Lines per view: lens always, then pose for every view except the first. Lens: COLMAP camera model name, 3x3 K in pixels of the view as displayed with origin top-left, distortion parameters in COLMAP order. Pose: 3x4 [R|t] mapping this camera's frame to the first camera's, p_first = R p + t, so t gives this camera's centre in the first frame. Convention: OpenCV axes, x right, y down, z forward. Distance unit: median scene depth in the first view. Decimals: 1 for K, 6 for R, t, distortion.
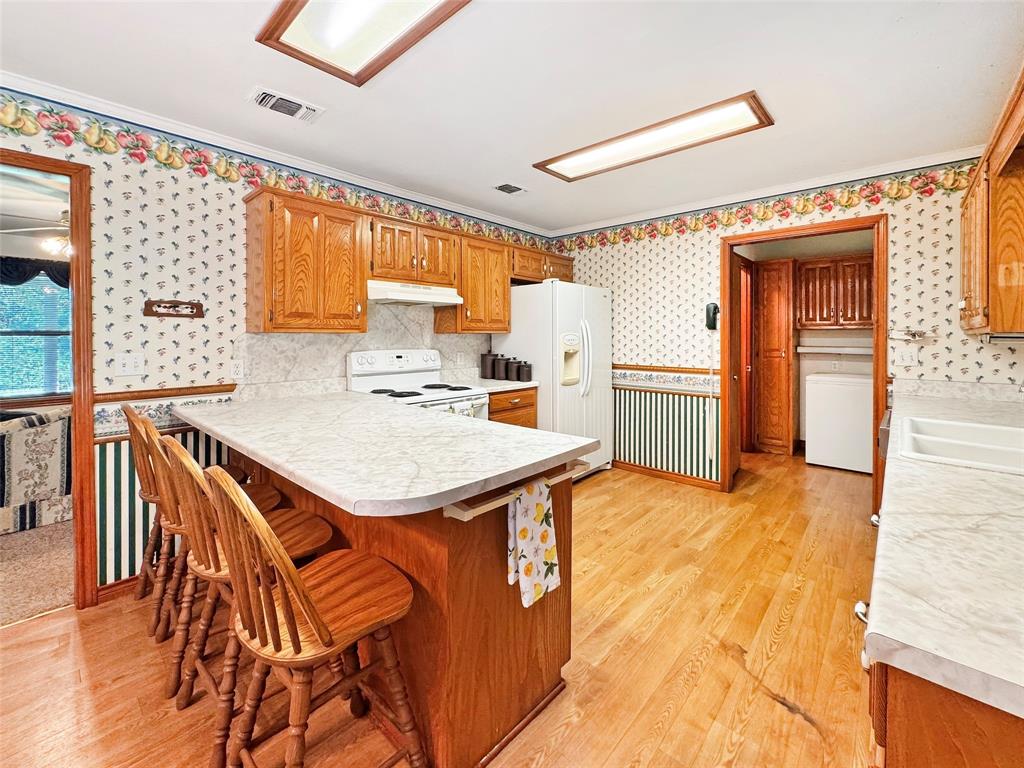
lens RADIAL K [[426.5, 0, 525.7], [0, 426.5, 339.5], [0, 0, 1]] dist [0.001097, 0.000102]
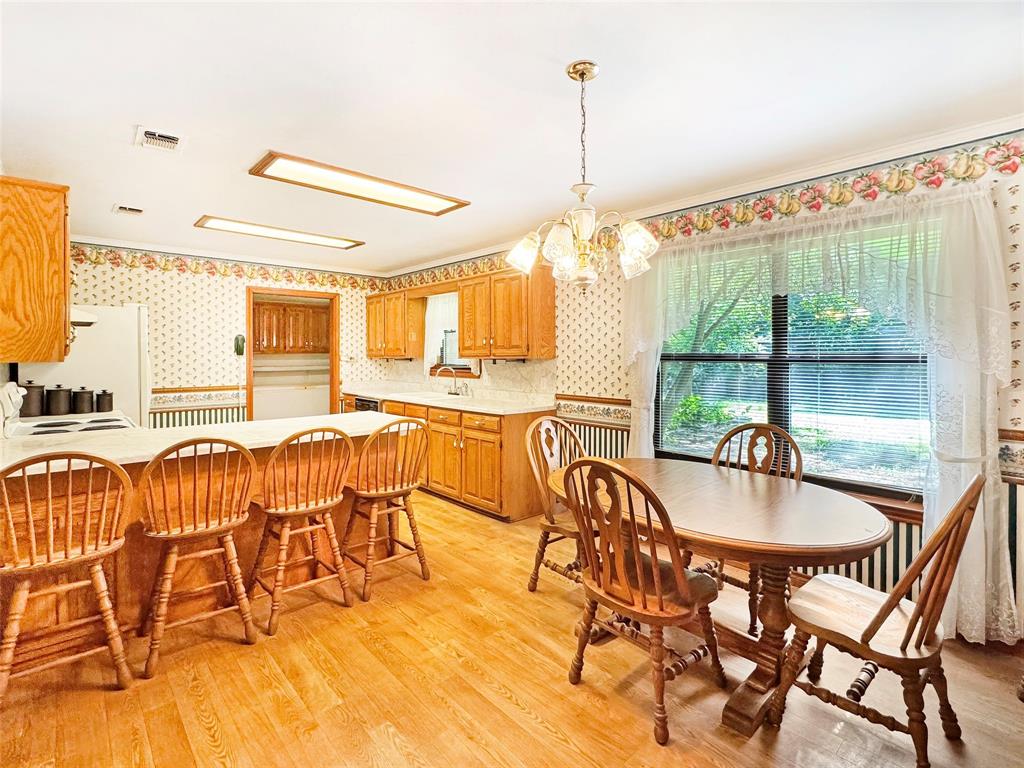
lens RADIAL K [[489.5, 0, 514.3], [0, 489.5, 354.2], [0, 0, 1]] dist [0.002036, -0.000352]
pose [[0.110004, -0.000715, 0.993931, -1.047488], [0.010718, 0.999942, -0.000467, -0.017913], [-0.993873, 0.010704, 0.110005, 0.006369]]
